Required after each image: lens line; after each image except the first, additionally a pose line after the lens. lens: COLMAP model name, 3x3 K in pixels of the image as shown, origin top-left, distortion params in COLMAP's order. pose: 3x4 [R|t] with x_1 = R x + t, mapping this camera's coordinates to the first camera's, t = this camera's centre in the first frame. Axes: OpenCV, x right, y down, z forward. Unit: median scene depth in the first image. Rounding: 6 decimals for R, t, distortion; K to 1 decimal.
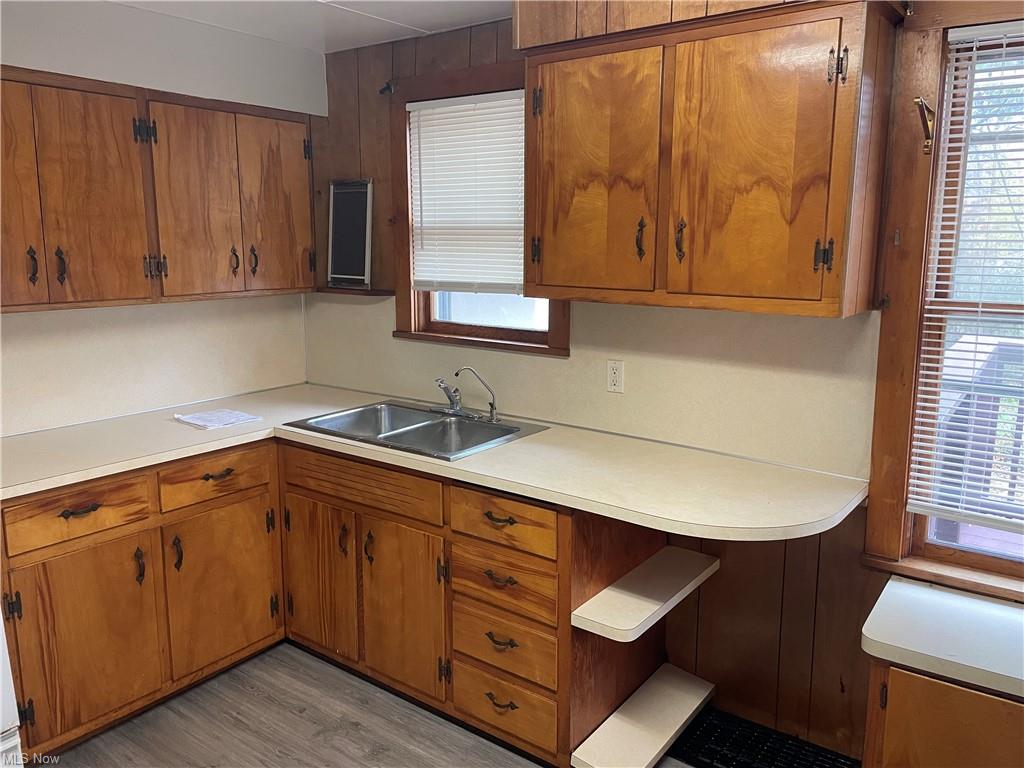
lens RADIAL K [[778.4, 0, 513.9], [0, 778.4, 370.5], [0, 0, 1]] dist [0.006529, -0.000506]
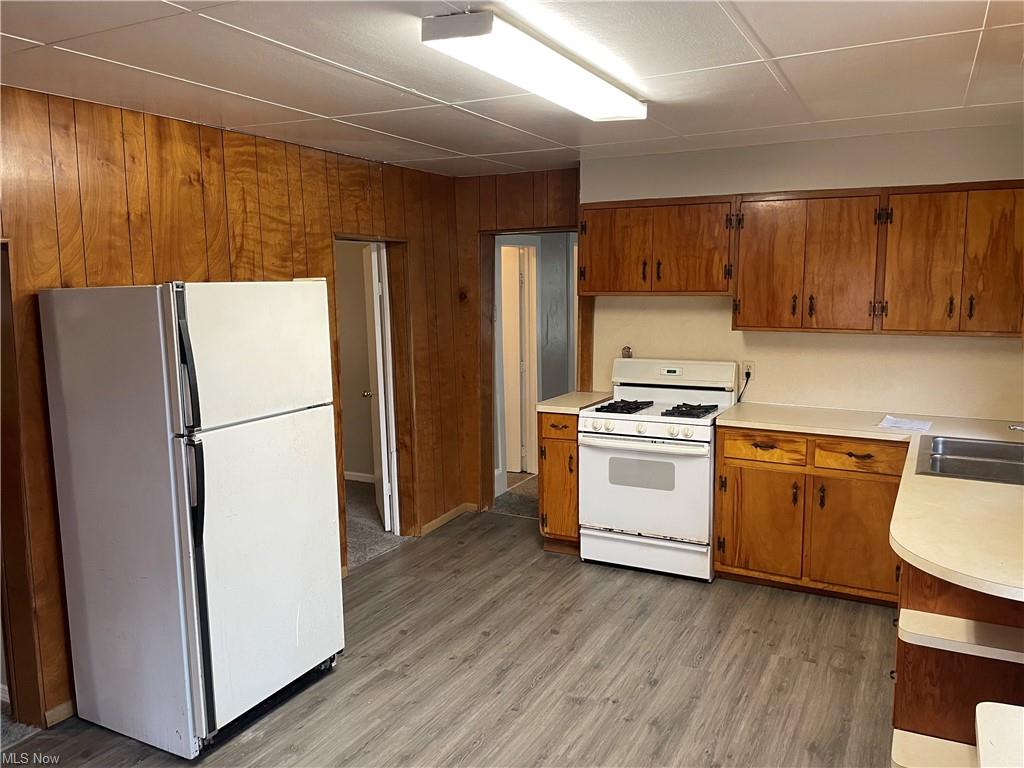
lens RADIAL K [[778.4, 0, 513.9], [0, 778.4, 370.5], [0, 0, 1]] dist [0.006529, -0.000506]
pose [[0.138544, 0.116454, -0.983486, 0.919797], [-0.157489, 0.983016, 0.094213, -0.053634], [0.977754, 0.141836, 0.154531, 0.144393]]
